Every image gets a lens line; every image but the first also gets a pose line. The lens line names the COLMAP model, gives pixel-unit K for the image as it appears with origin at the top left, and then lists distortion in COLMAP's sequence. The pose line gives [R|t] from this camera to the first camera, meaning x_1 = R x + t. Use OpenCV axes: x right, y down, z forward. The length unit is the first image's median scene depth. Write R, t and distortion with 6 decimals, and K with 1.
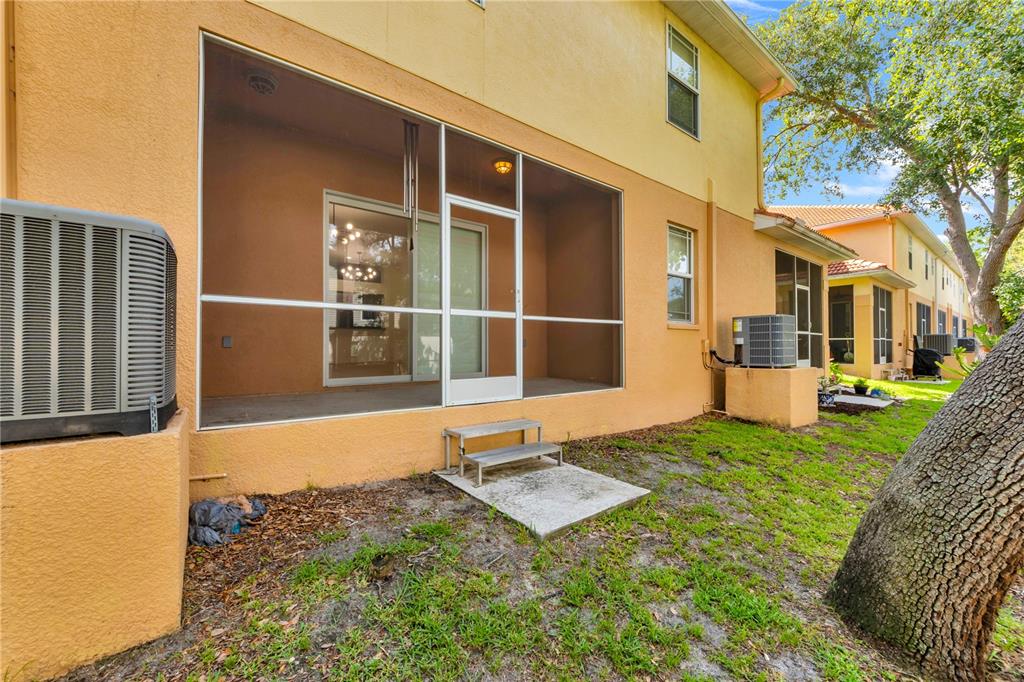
lens RADIAL K [[379.2, 0, 512.0], [0, 379.2, 341.0], [0, 0, 1]] dist [-0.001215, -0.000254]
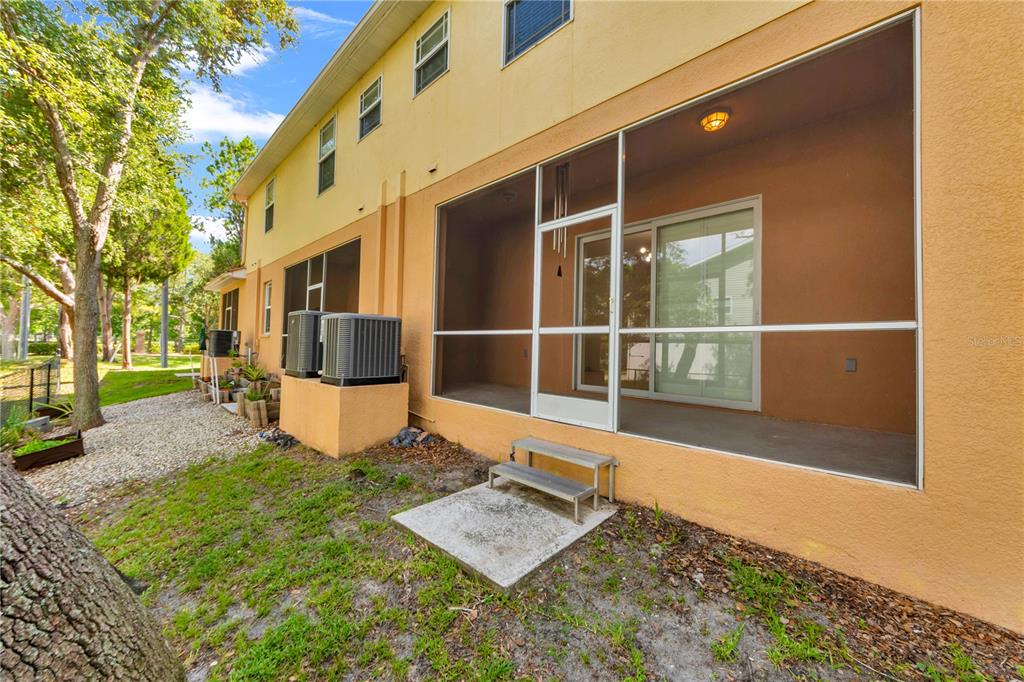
lens RADIAL K [[357.9, 0, 512.3], [0, 357.9, 331.8], [0, 0, 1]] dist [0.000429, 0.000047]
pose [[0.205993, -0.029531, -0.978108, 0.854585], [0.000546, 0.999548, -0.030063, -0.044915], [0.978553, 0.005659, 0.205916, 0.726930]]
